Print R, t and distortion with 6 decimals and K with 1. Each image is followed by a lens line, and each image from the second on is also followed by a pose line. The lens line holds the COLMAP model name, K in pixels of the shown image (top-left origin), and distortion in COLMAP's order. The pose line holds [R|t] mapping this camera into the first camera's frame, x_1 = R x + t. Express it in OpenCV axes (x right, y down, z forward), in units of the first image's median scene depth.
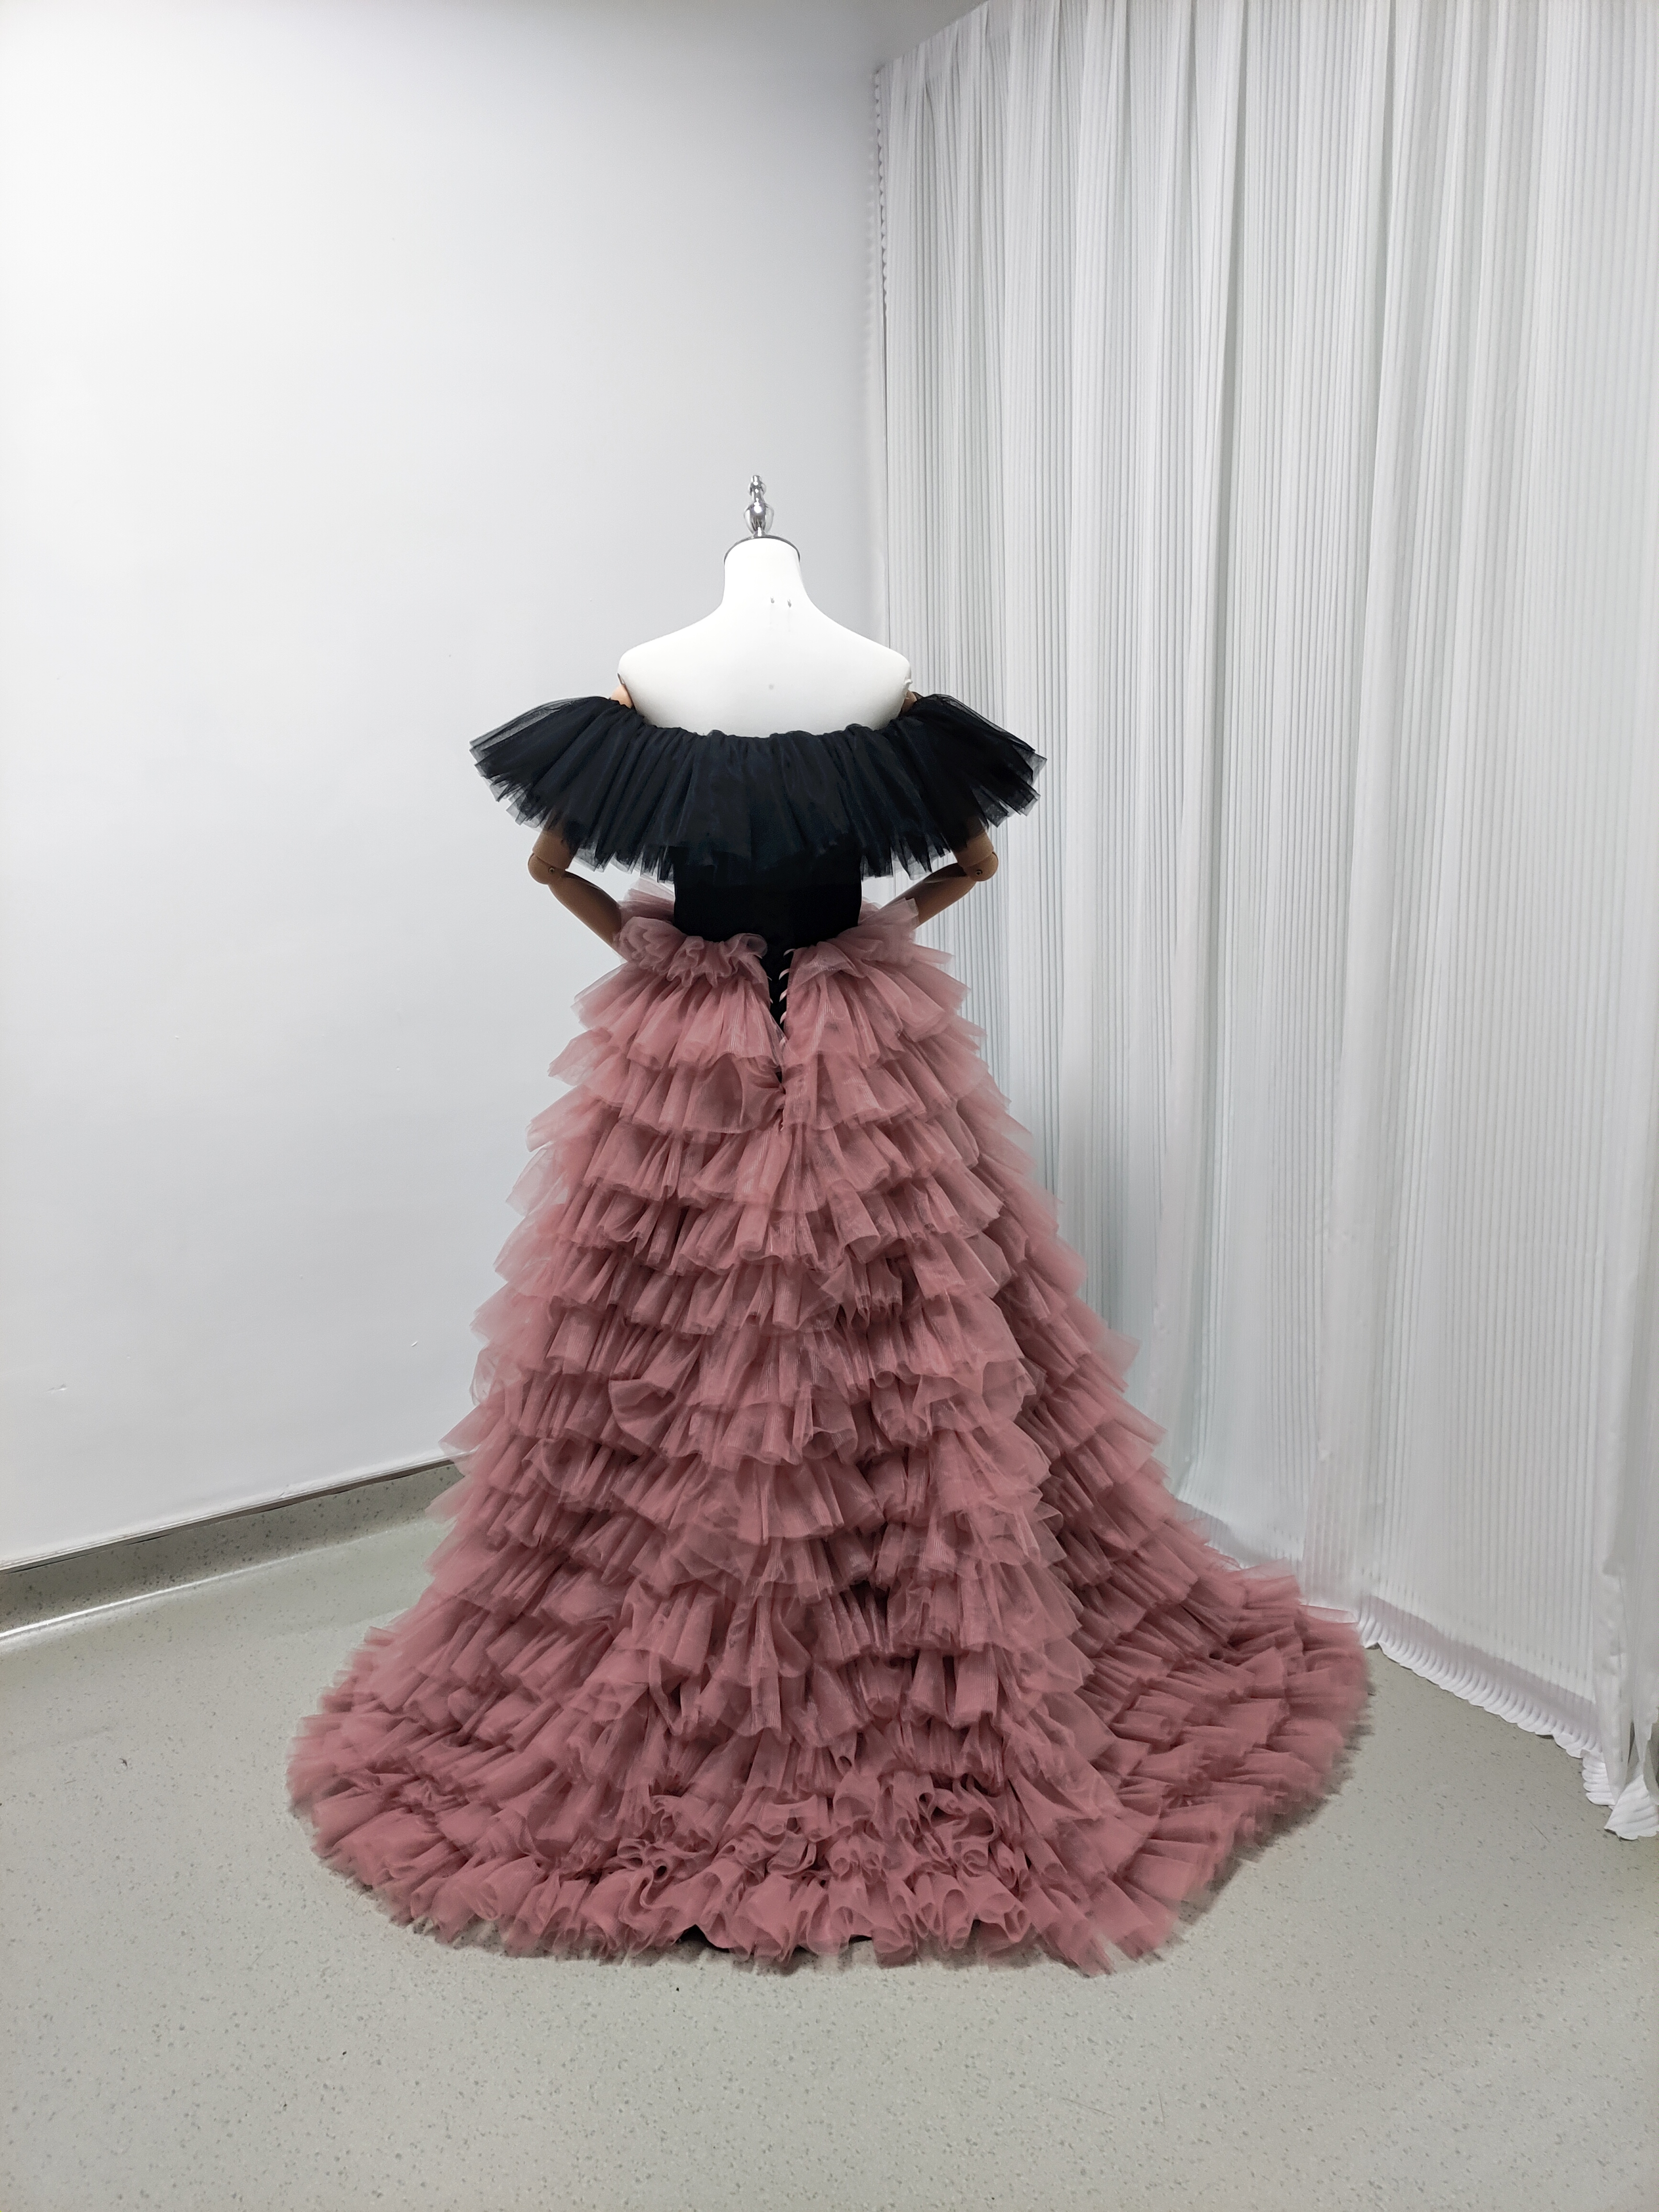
lens RADIAL K [[1941.4, 0, 824.5], [0, 1941.4, 1103.7], [0, 0, 1]] dist [-0.004484, 0.001789]
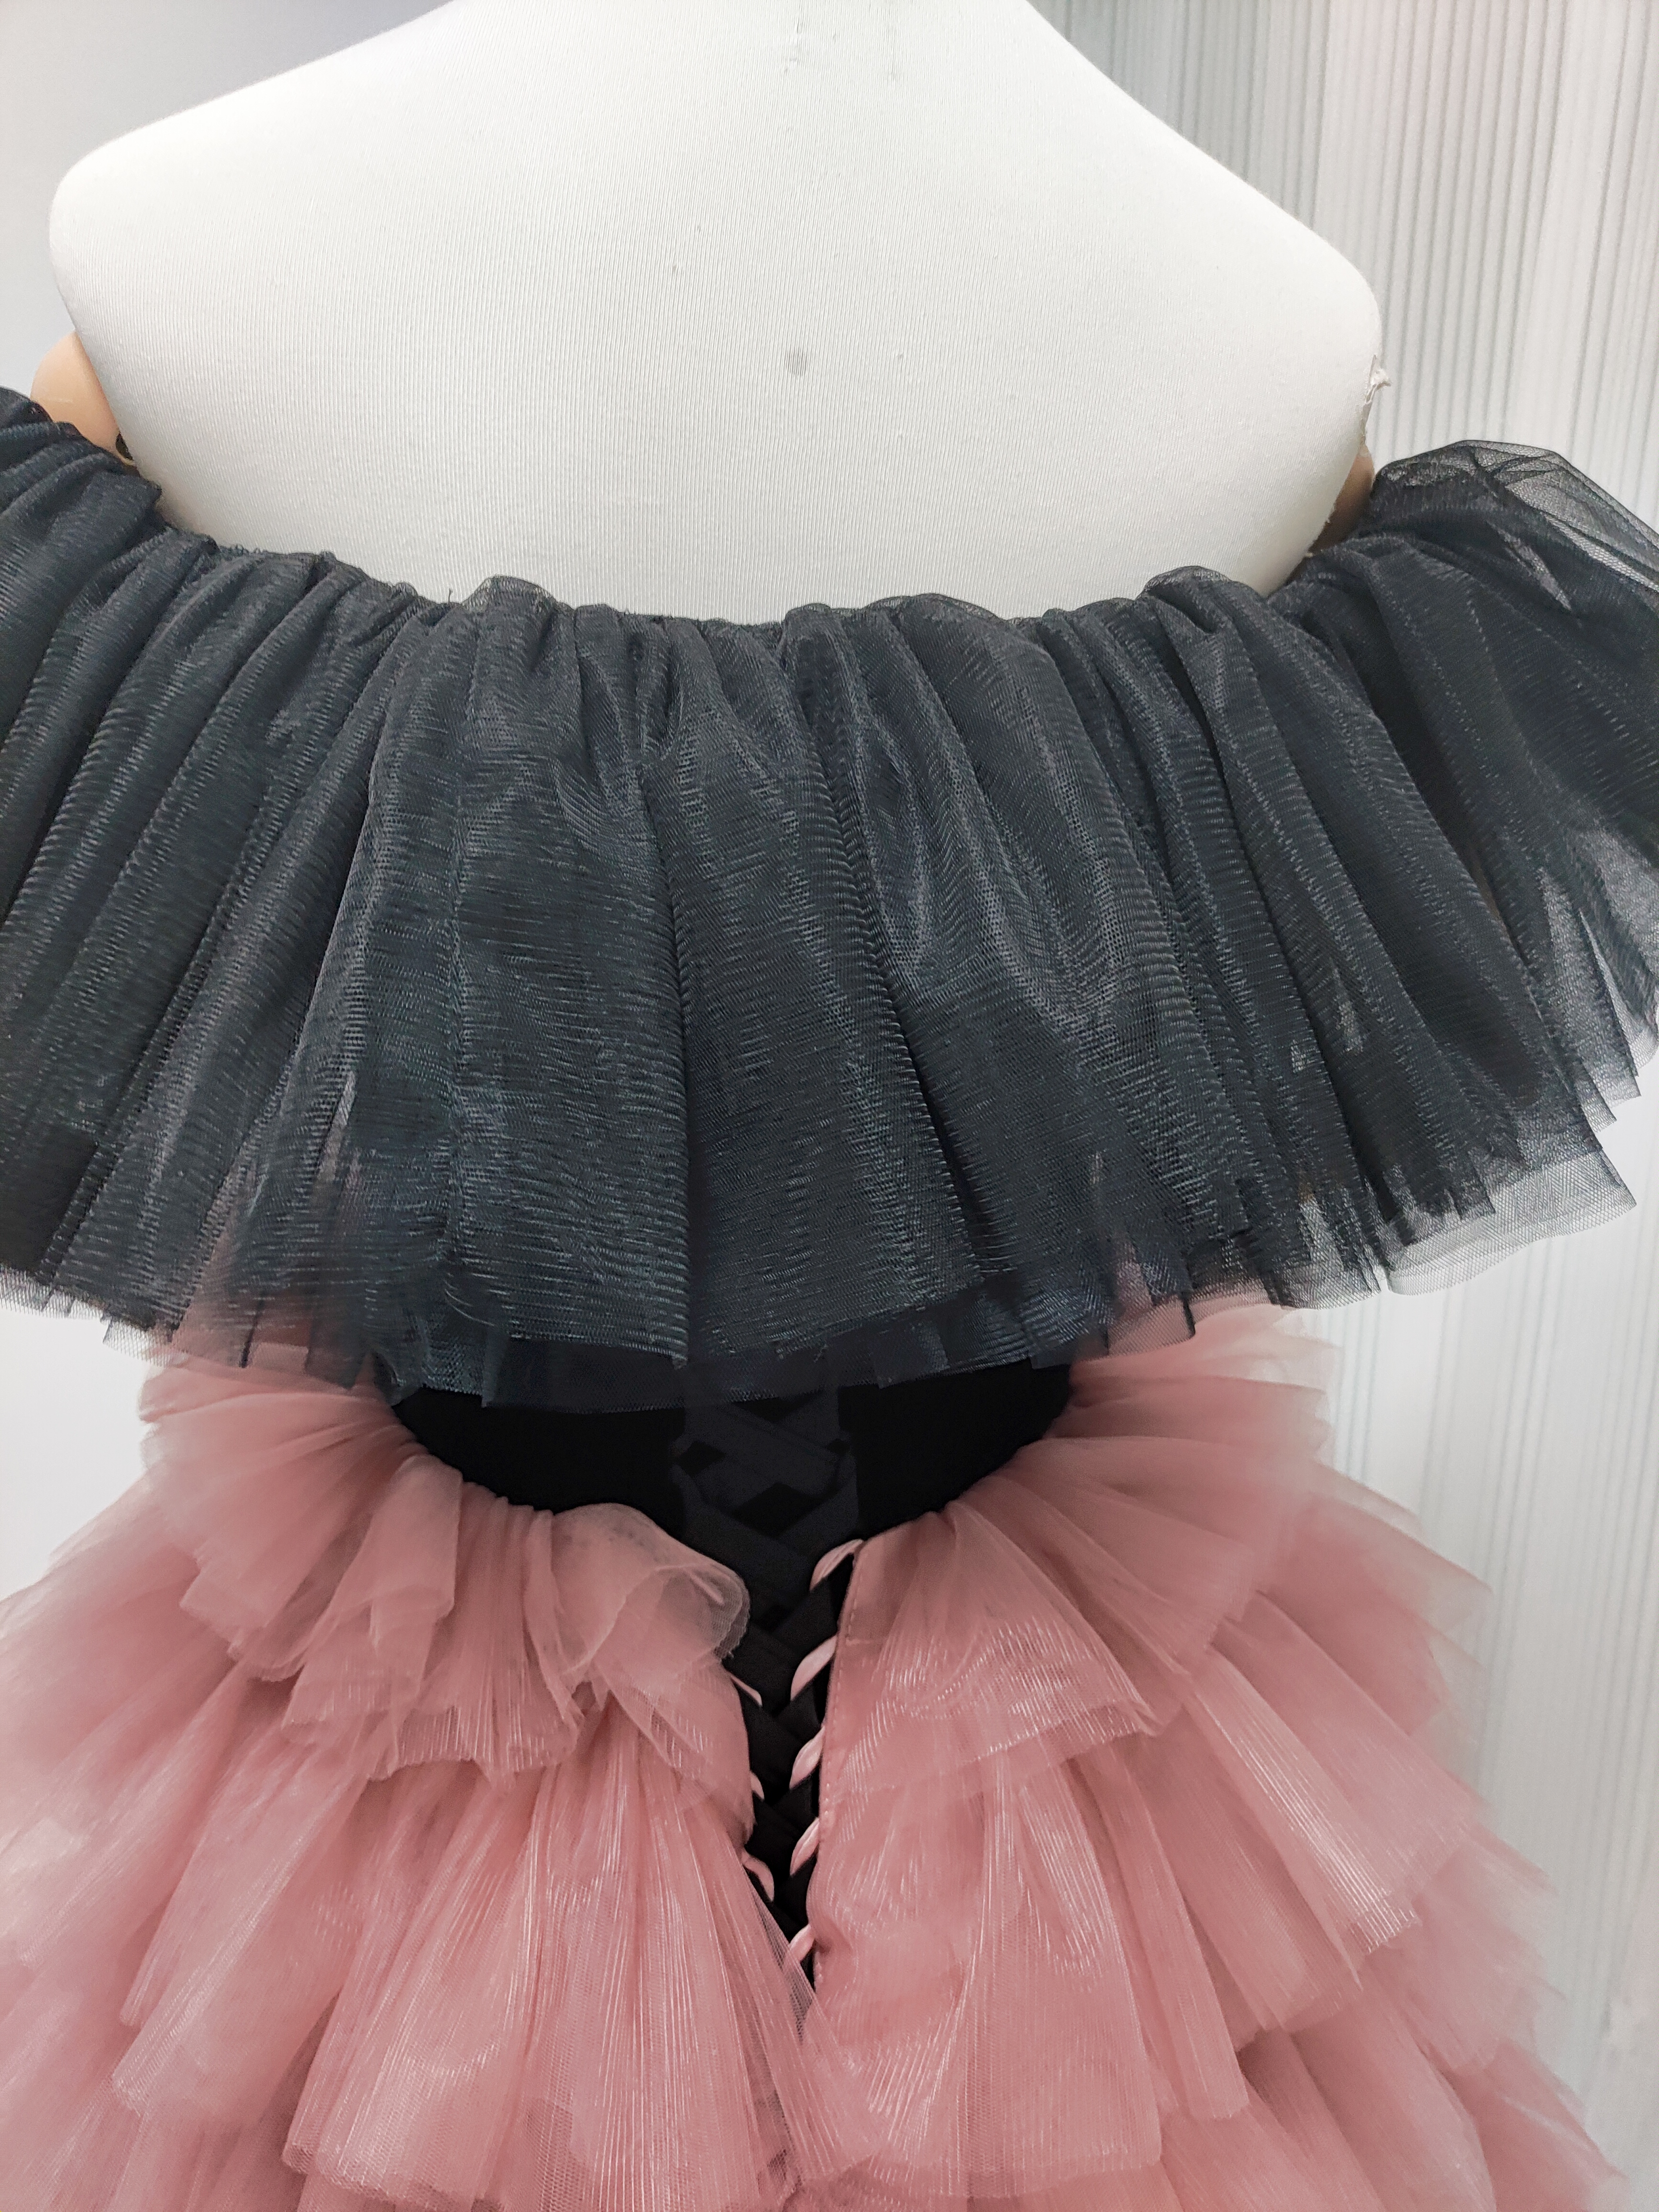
lens RADIAL K [[1941.4, 0, 836.4], [0, 1941.4, 1113.0], [0, 0, 1]] dist [-0.004484, 0.001789]
pose [[0.996354, 0.011789, 0.084501, -0.038820], [-0.021869, 0.992608, 0.119380, -0.162406], [-0.082469, -0.120792, 0.989246, 0.795051]]
